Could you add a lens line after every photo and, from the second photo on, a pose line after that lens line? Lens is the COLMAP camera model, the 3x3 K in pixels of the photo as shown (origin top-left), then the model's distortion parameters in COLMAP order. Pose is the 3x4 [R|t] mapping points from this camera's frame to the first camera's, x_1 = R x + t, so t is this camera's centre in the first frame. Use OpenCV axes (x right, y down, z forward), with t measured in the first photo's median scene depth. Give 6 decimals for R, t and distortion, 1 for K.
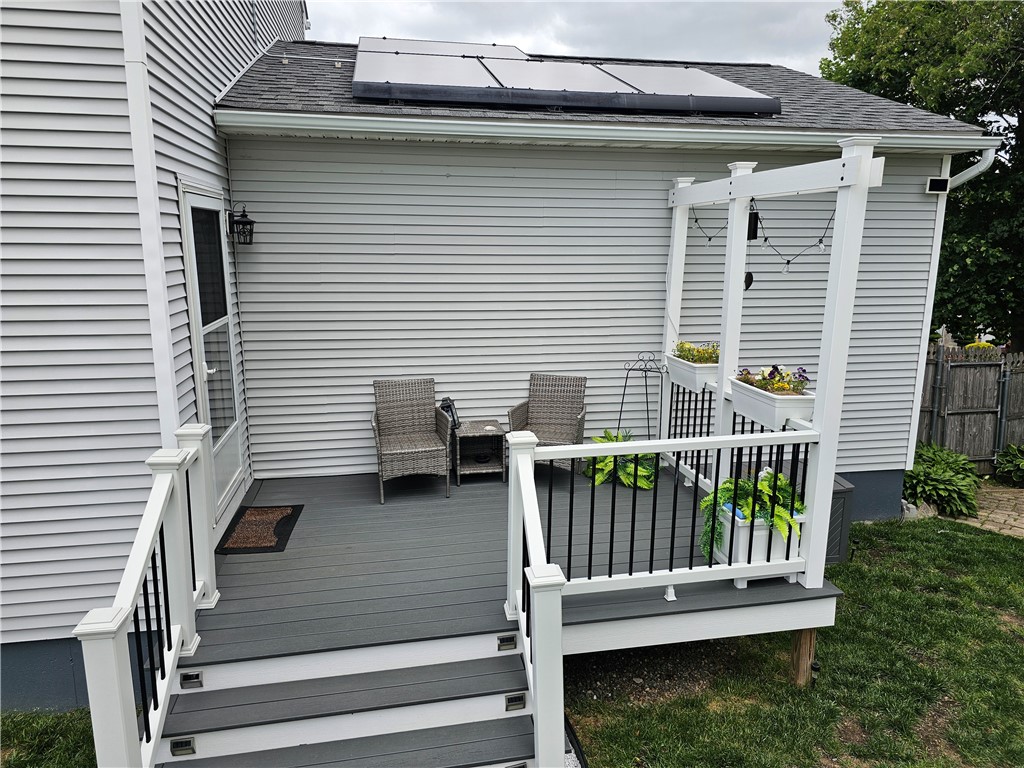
lens RADIAL K [[689.8, 0, 511.6], [0, 689.8, 382.2], [0, 0, 1]] dist [0.000877, -0.002167]
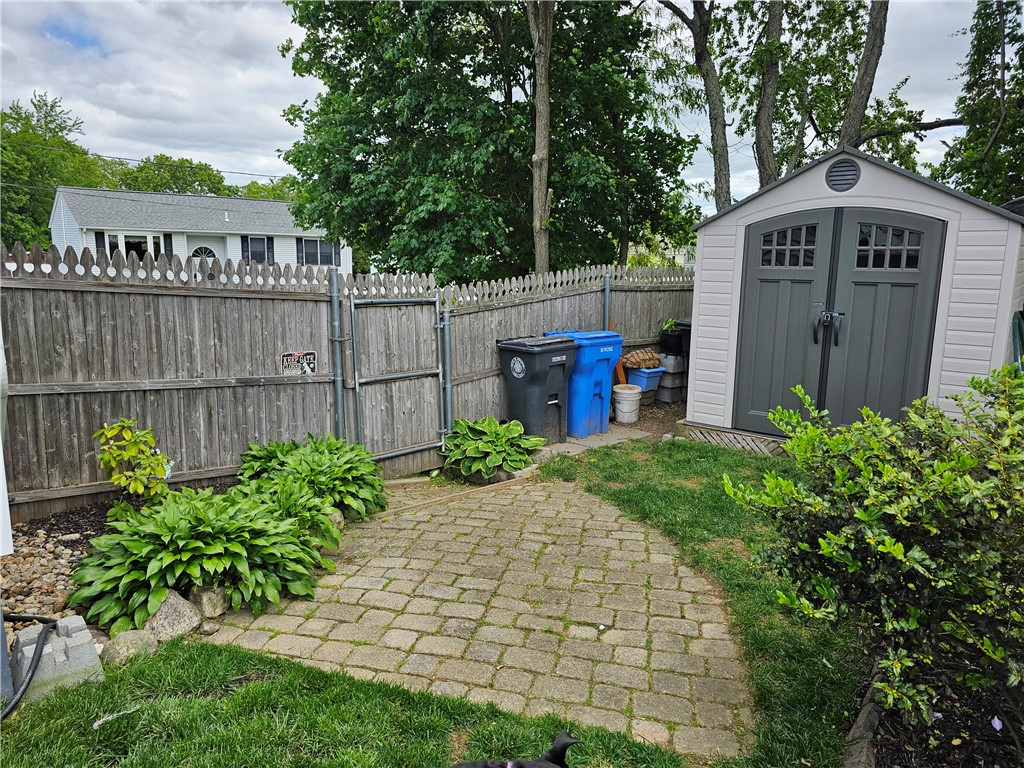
lens RADIAL K [[689.8, 0, 513.2], [0, 689.8, 381.7], [0, 0, 1]] dist [0.000877, -0.002167]
pose [[0.849895, -0.088711, 0.519431, 0.422742], [0.086607, 0.995839, 0.028369, 0.038249], [-0.519786, 0.020875, 0.854042, 0.398320]]
